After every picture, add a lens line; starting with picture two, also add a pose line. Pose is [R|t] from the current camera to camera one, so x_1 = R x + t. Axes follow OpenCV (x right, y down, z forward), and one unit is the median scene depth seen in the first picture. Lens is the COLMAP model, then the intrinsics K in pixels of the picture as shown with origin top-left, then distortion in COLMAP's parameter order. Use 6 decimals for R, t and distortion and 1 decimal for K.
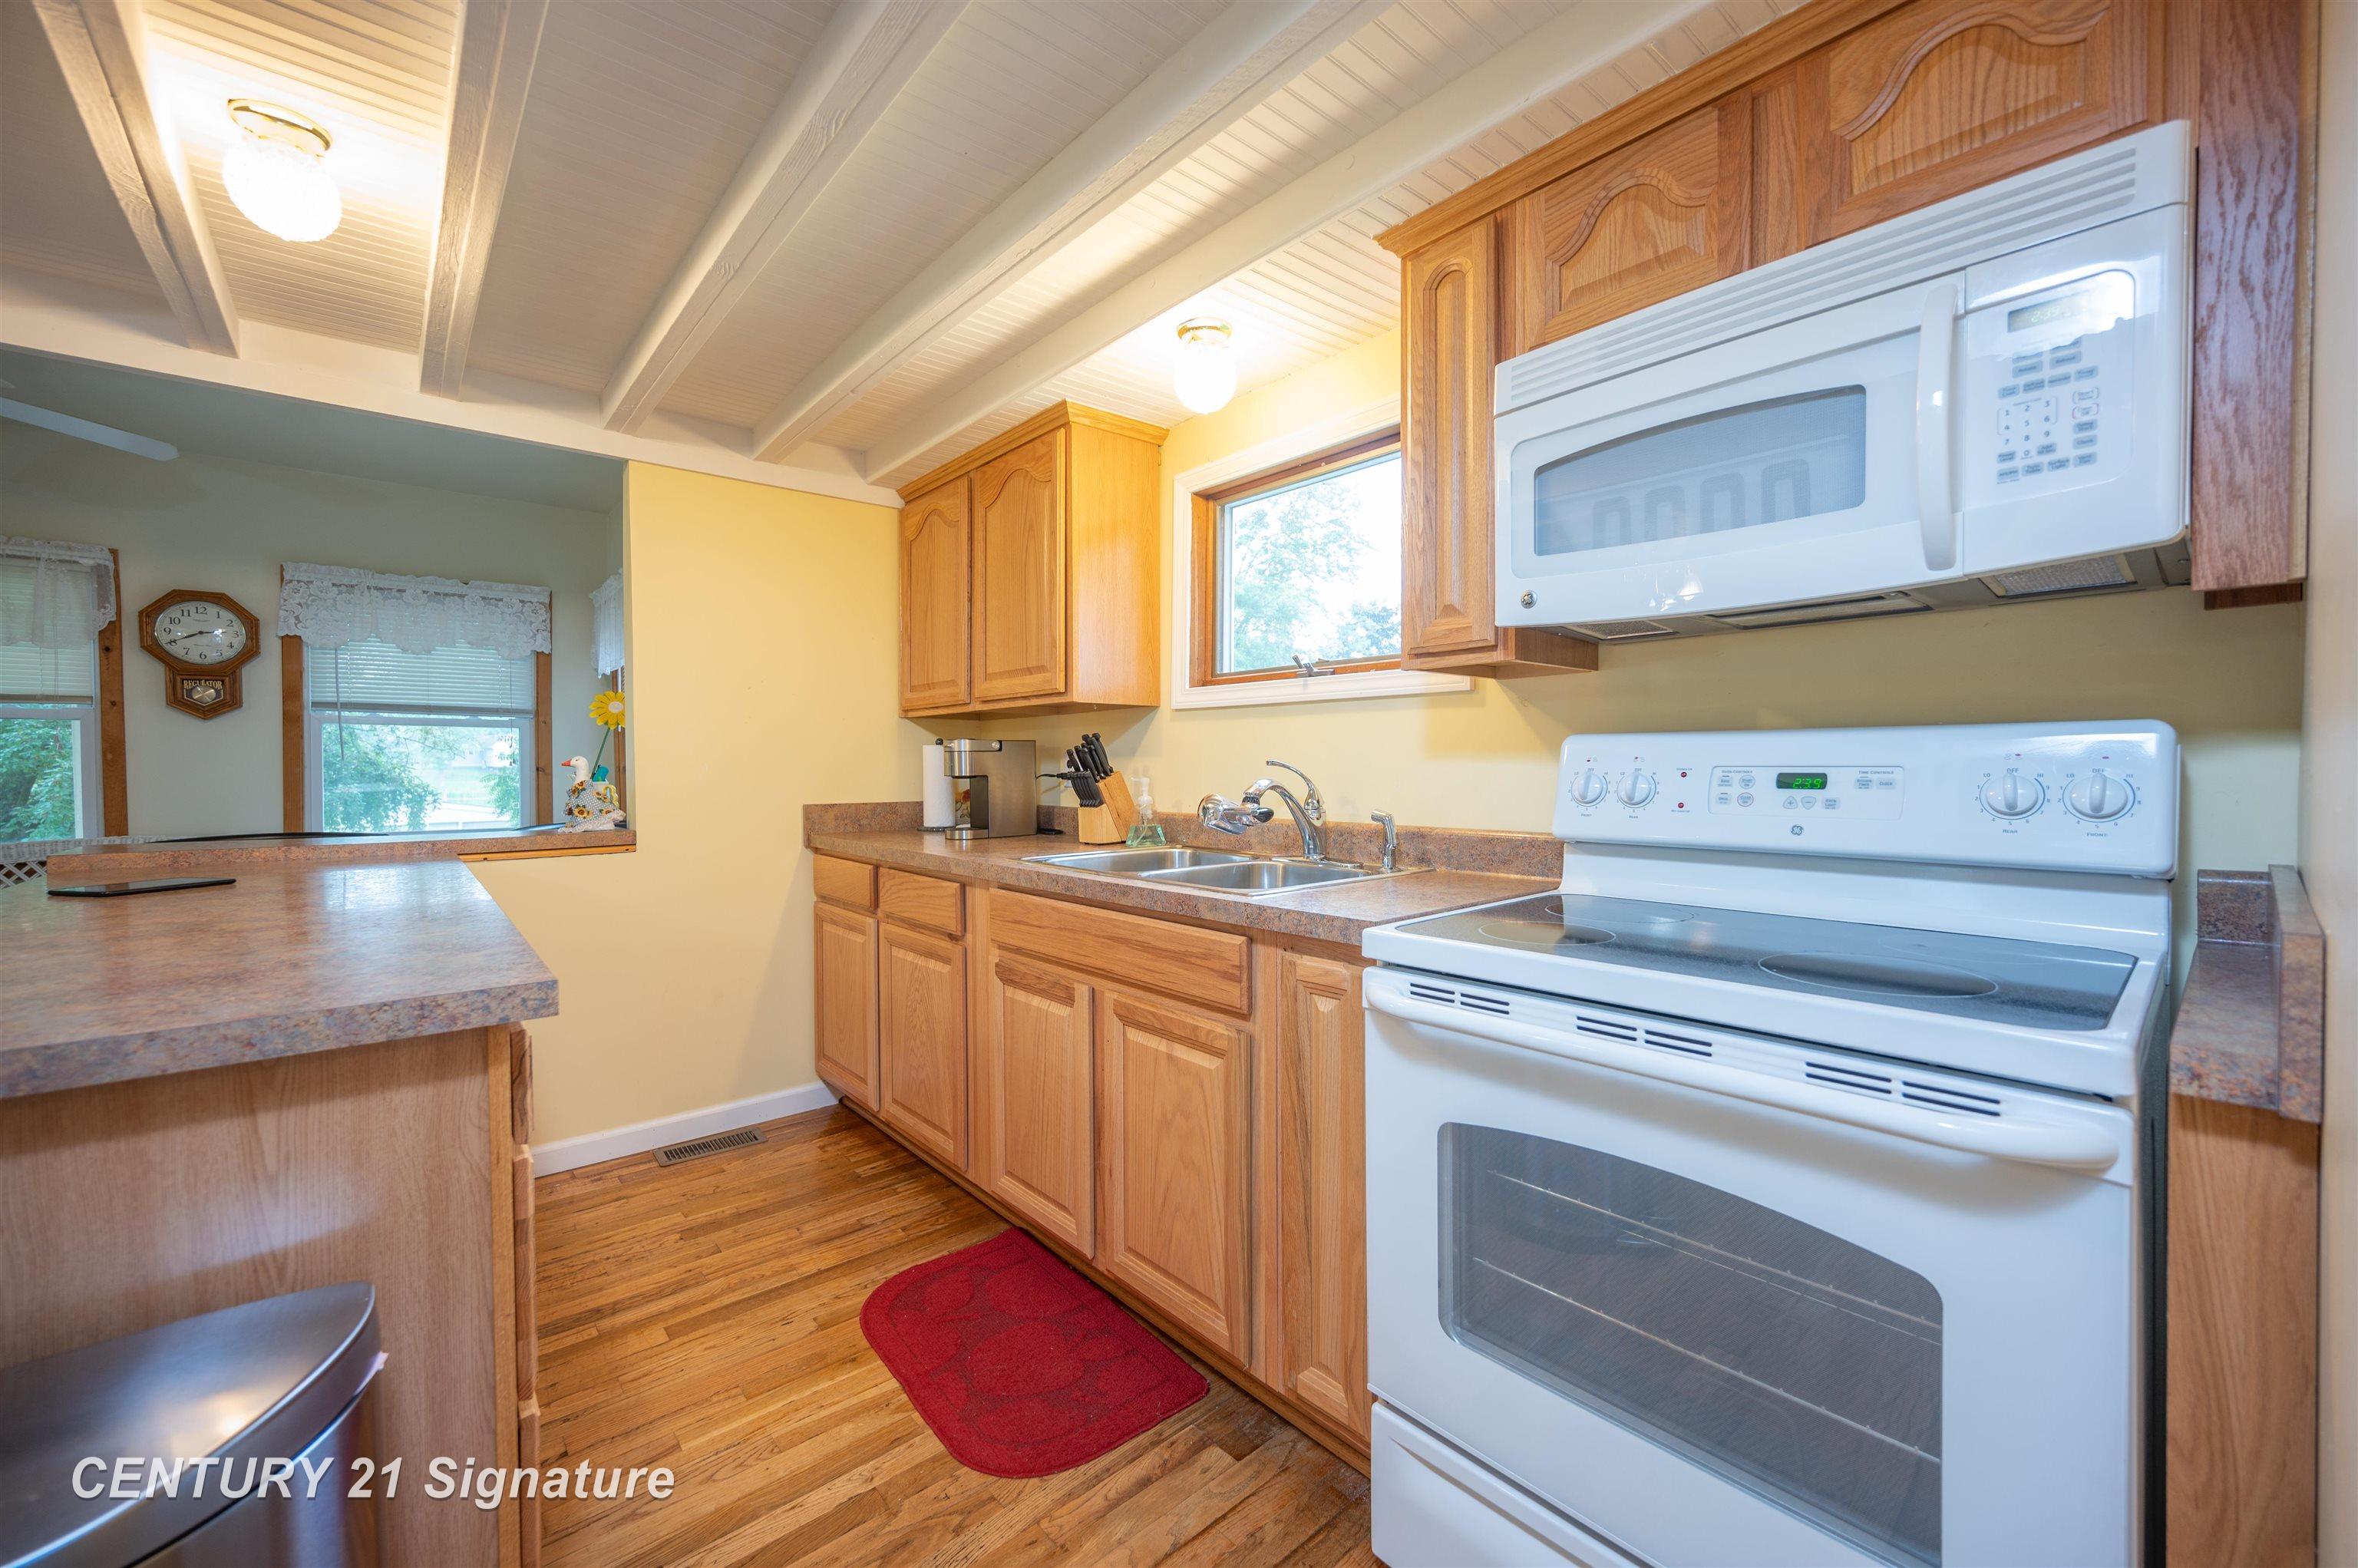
lens RADIAL K [[931.5, 0, 1213.8], [0, 931.5, 777.4], [0, 0, 1]] dist [-0.000722, -0.000015]
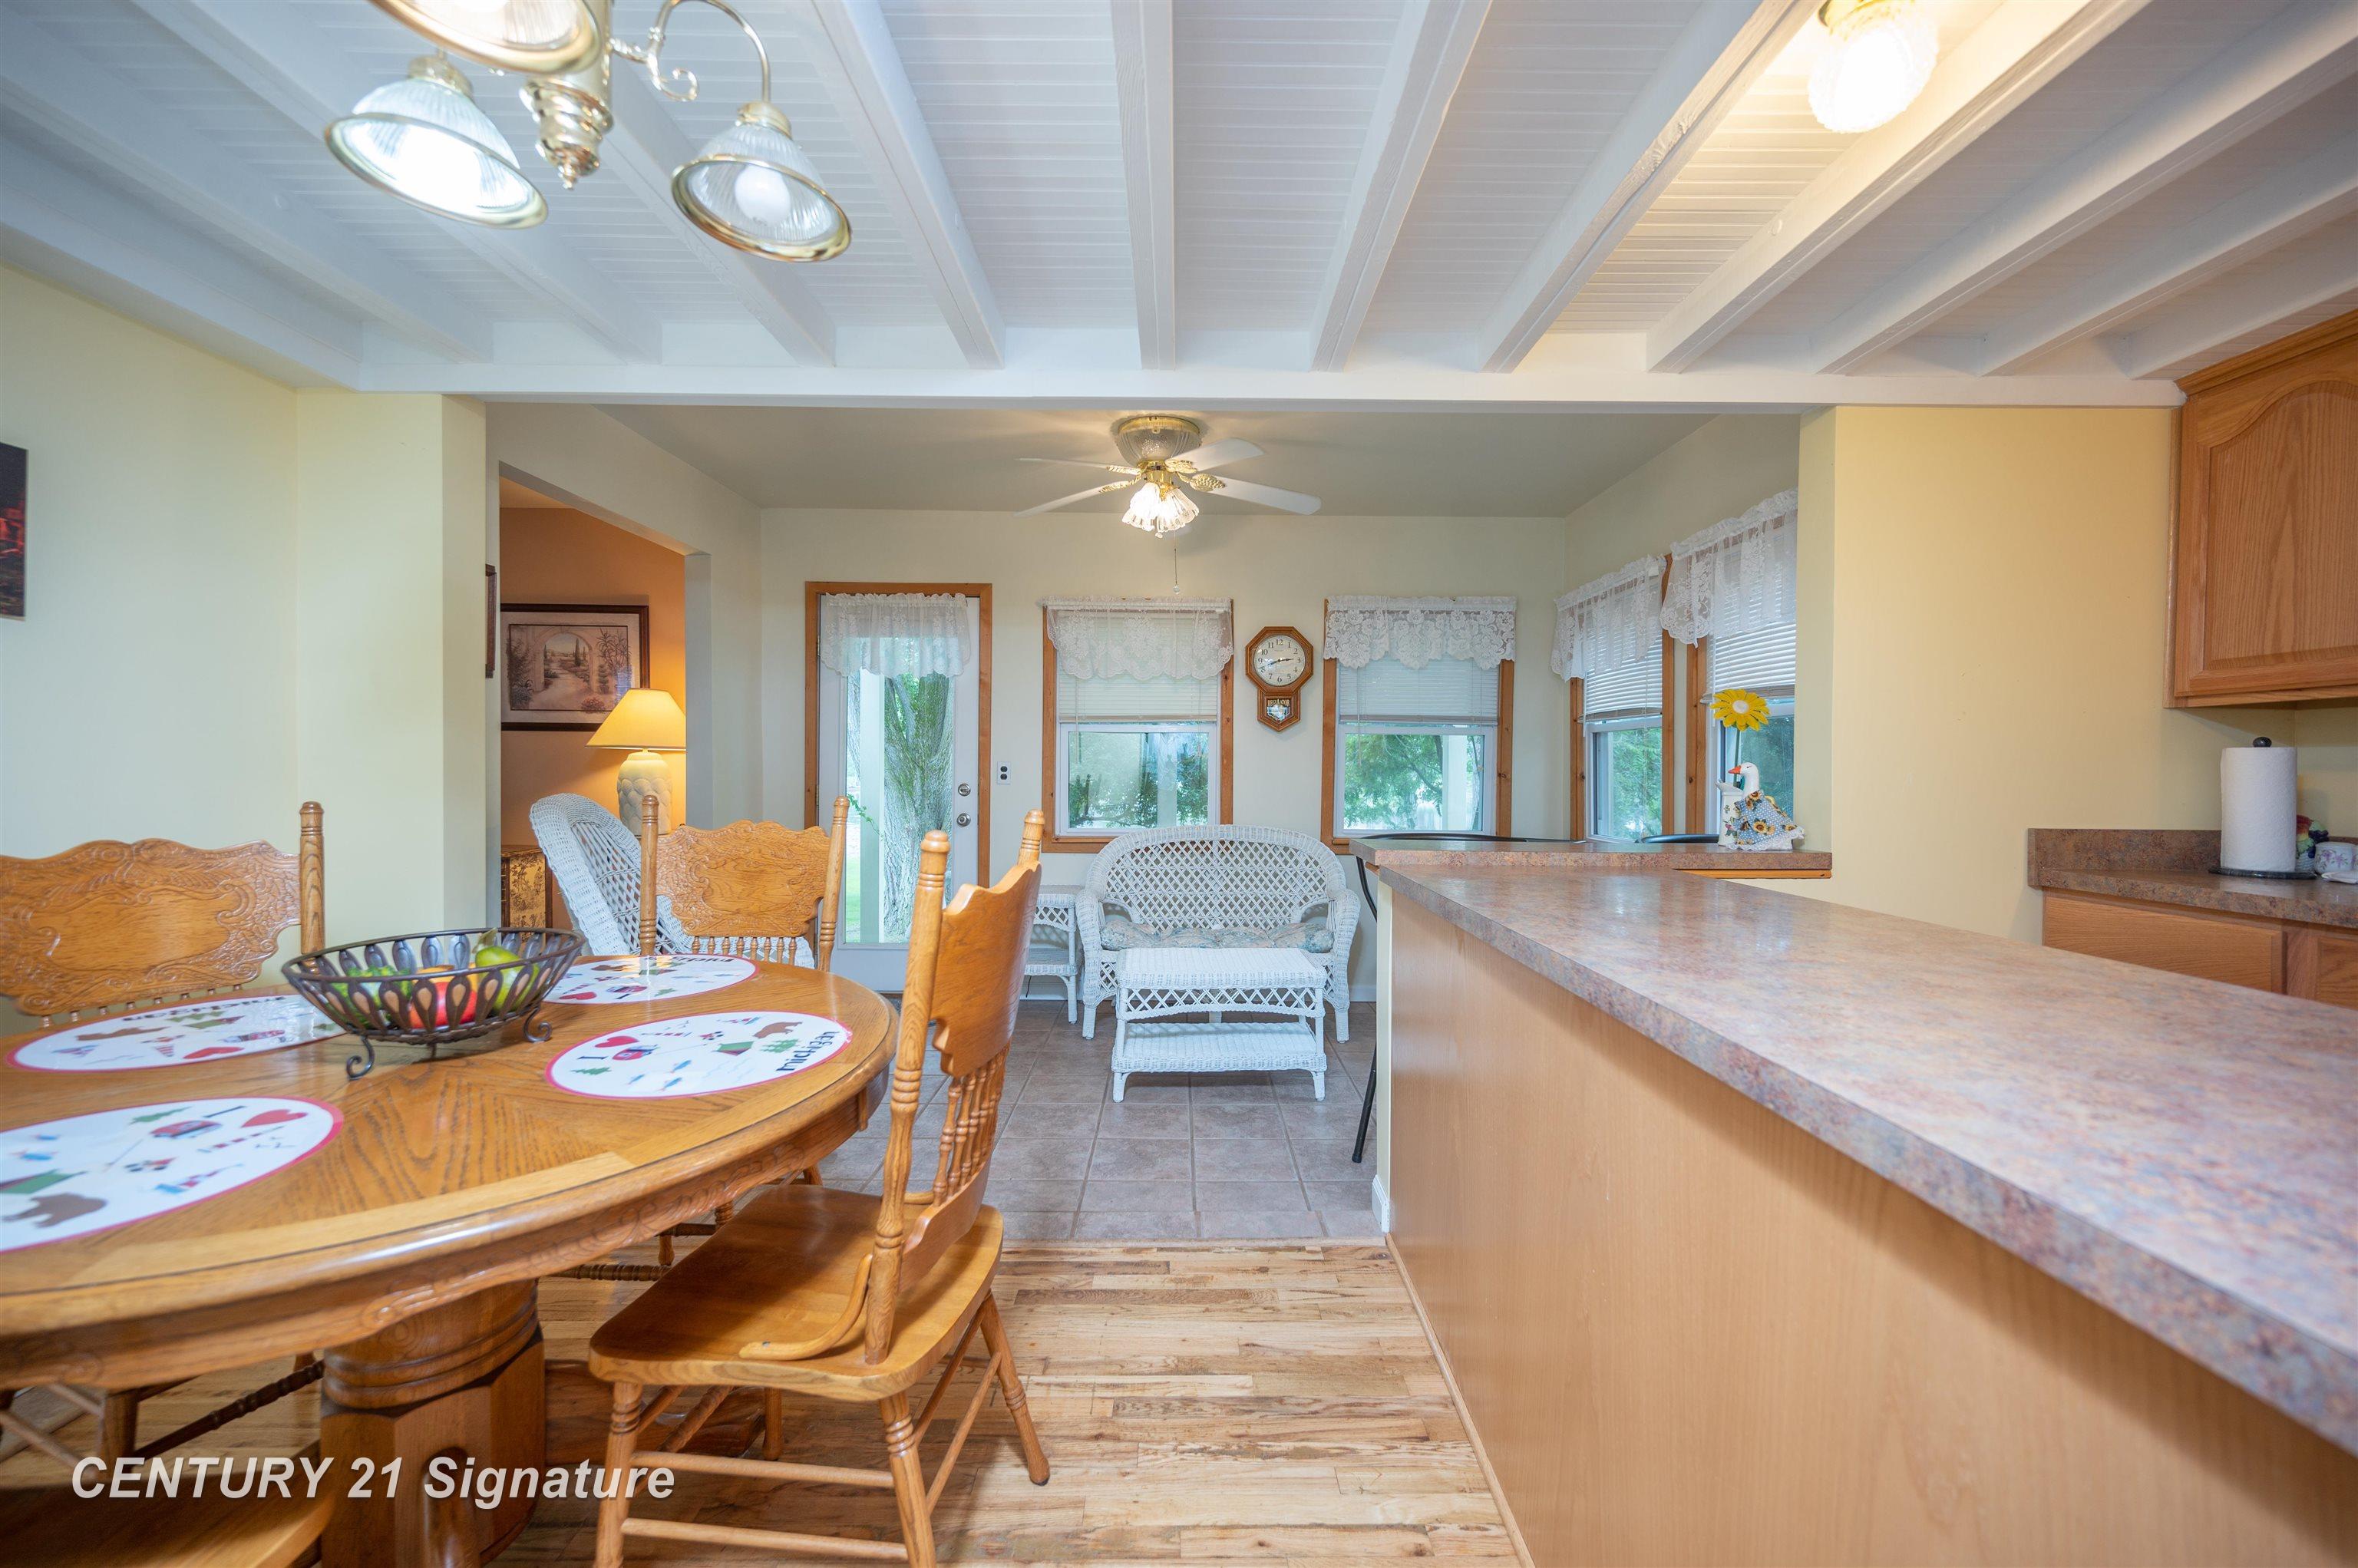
lens RADIAL K [[931.5, 0, 1213.8], [0, 931.5, 777.4], [0, 0, 1]] dist [-0.000722, -0.000015]
pose [[0.765657, 0.012582, -0.643125, -0.373587], [-0.014740, 0.999889, 0.002013, -0.002952], [0.643080, 0.007938, 0.765758, 0.008408]]
